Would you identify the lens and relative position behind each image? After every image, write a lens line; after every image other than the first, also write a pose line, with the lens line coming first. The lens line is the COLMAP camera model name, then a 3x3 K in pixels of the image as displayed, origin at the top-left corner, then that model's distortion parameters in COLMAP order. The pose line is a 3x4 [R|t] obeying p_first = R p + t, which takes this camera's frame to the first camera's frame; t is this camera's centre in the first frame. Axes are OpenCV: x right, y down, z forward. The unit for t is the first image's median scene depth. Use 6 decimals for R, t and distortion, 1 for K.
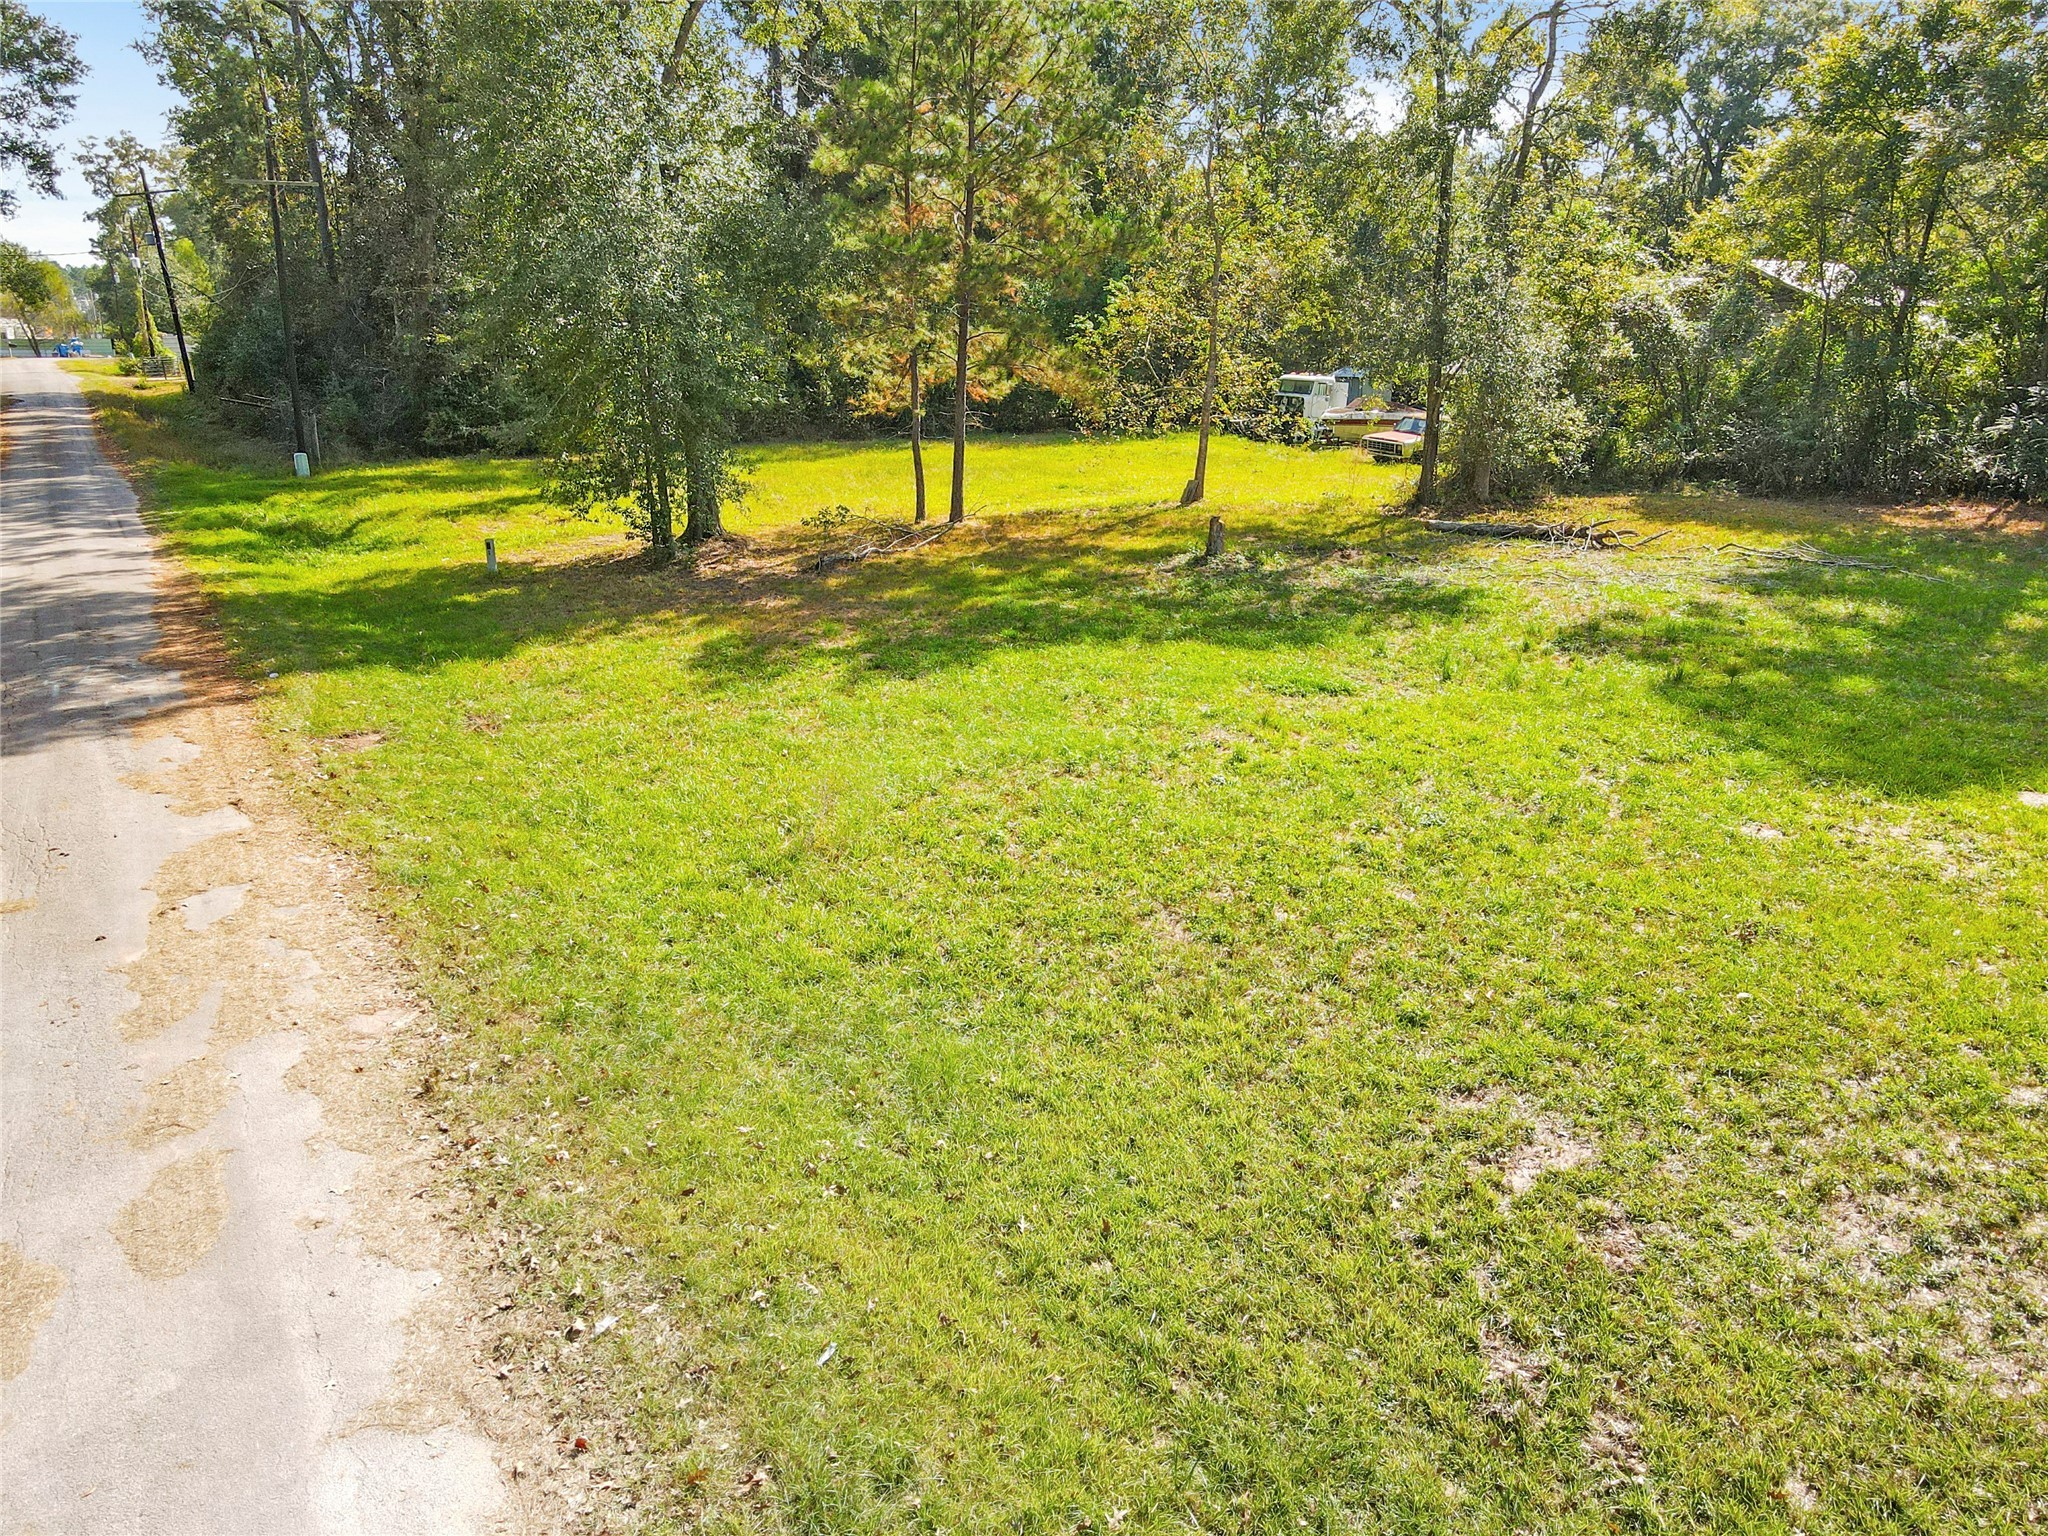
lens RADIAL K [[1472.7, 0, 1024.0], [0, 1472.7, 768.0], [0, 0, 1]] dist [0.009811, 0.005255]
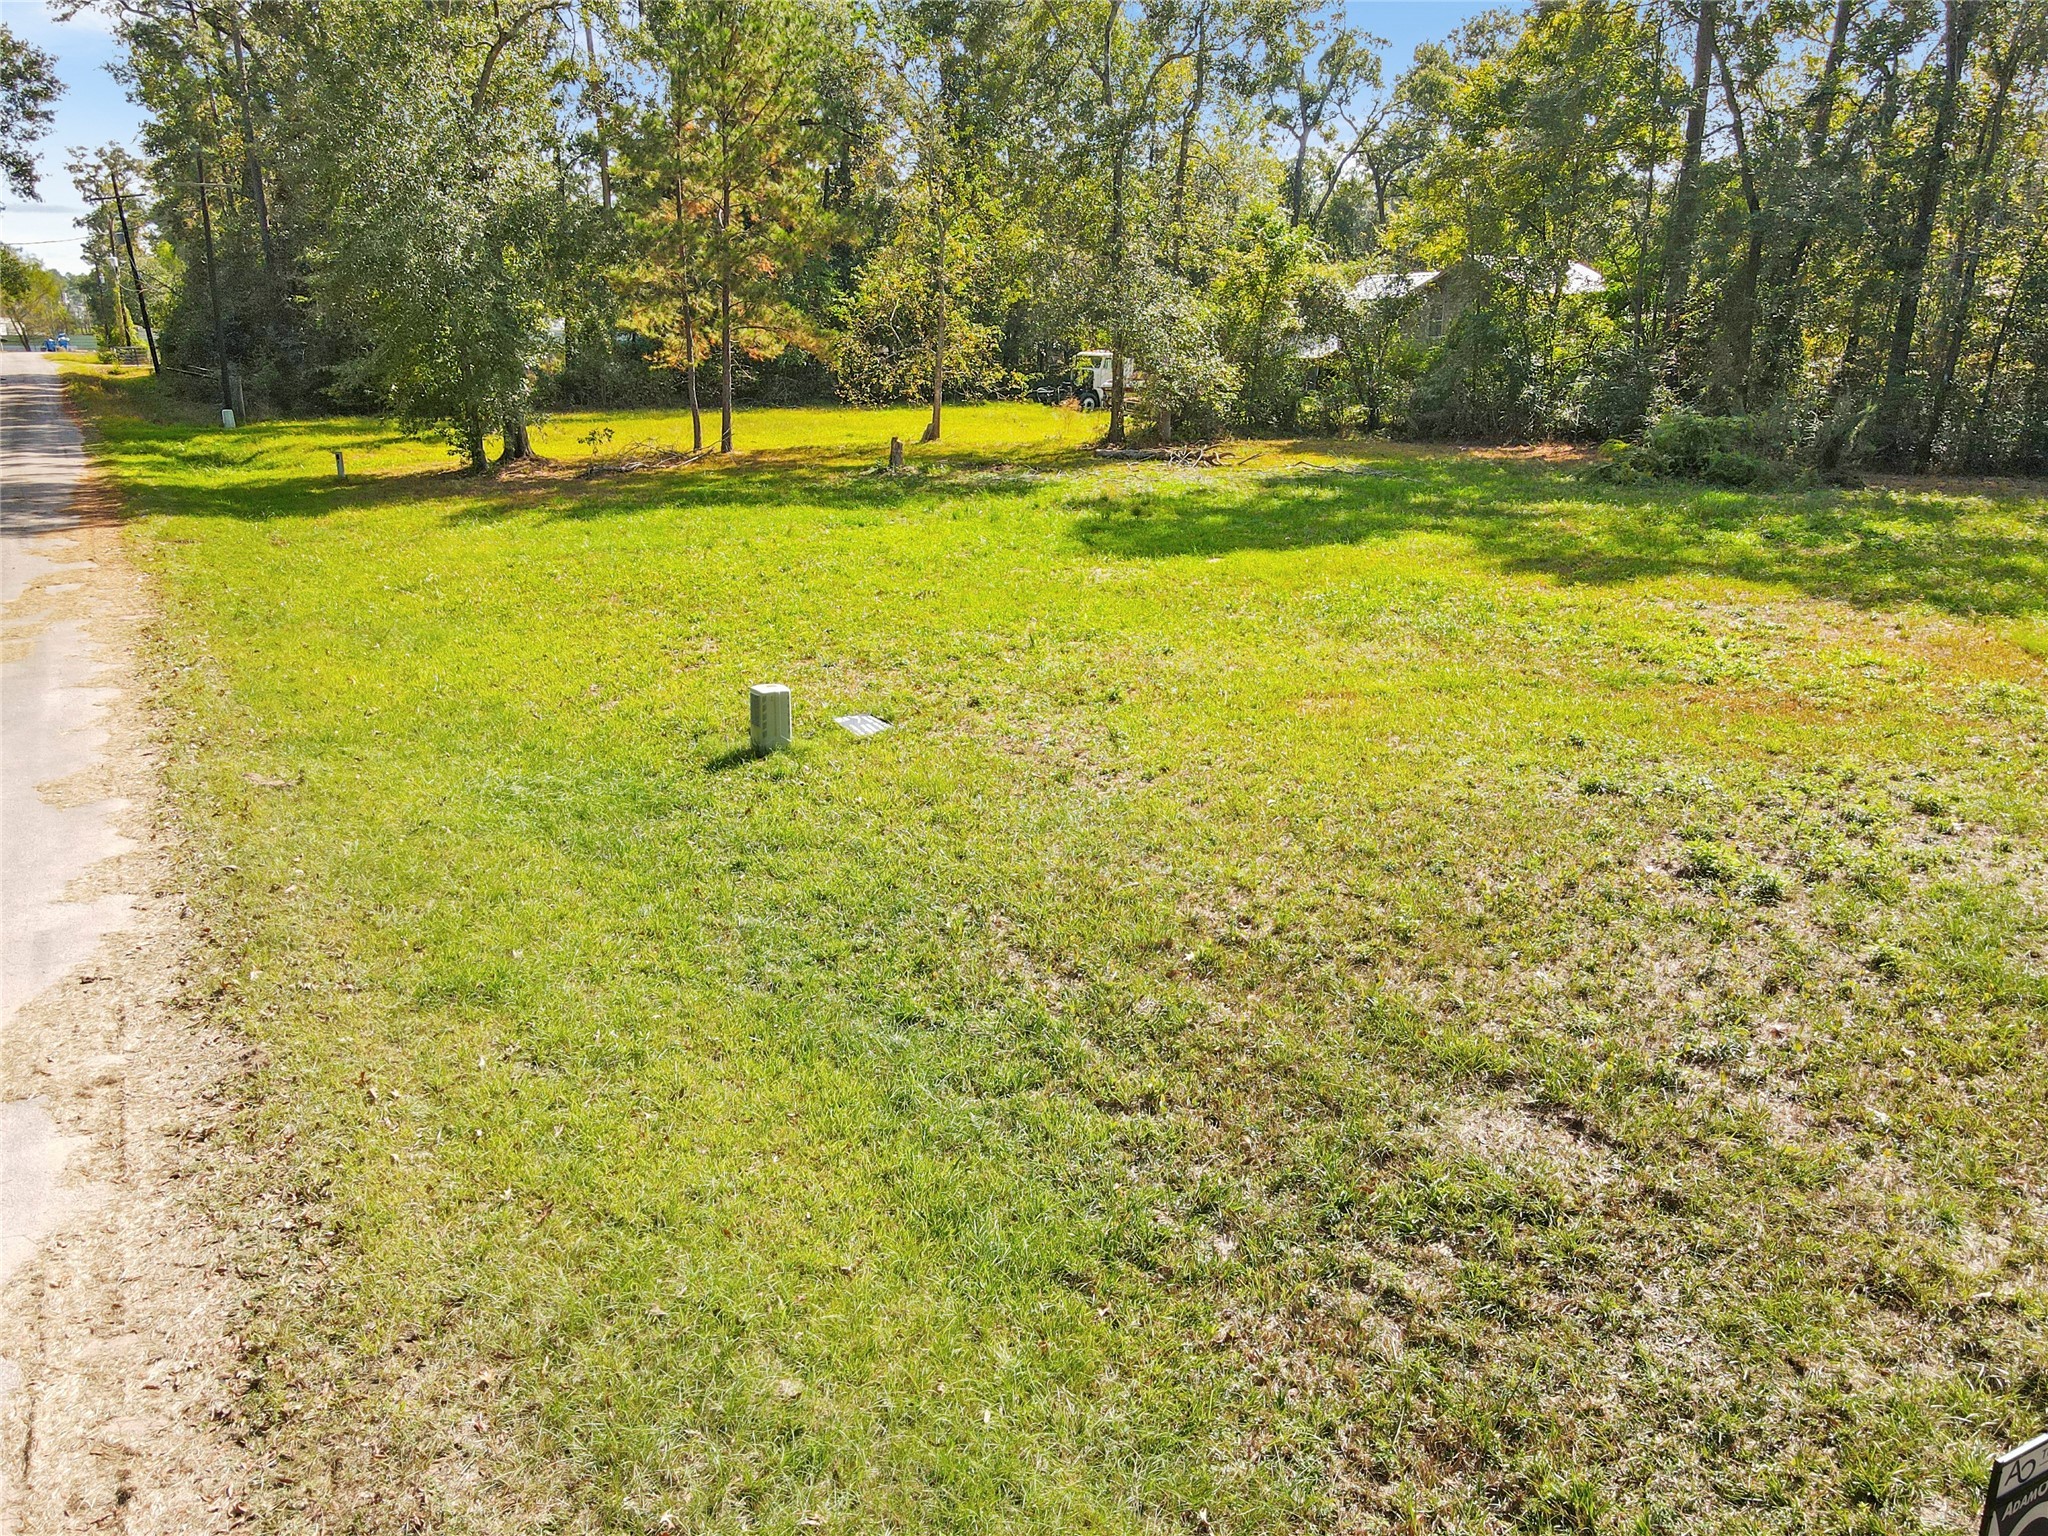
lens RADIAL K [[1472.7, 0, 1024.0], [0, 1472.7, 768.0], [0, 0, 1]] dist [0.009811, 0.005255]
pose [[0.999999, 0.001192, 0.000270, 0.108214], [-0.001190, 0.999976, -0.006838, 0.058611], [-0.000278, 0.006837, 0.999977, -0.137665]]
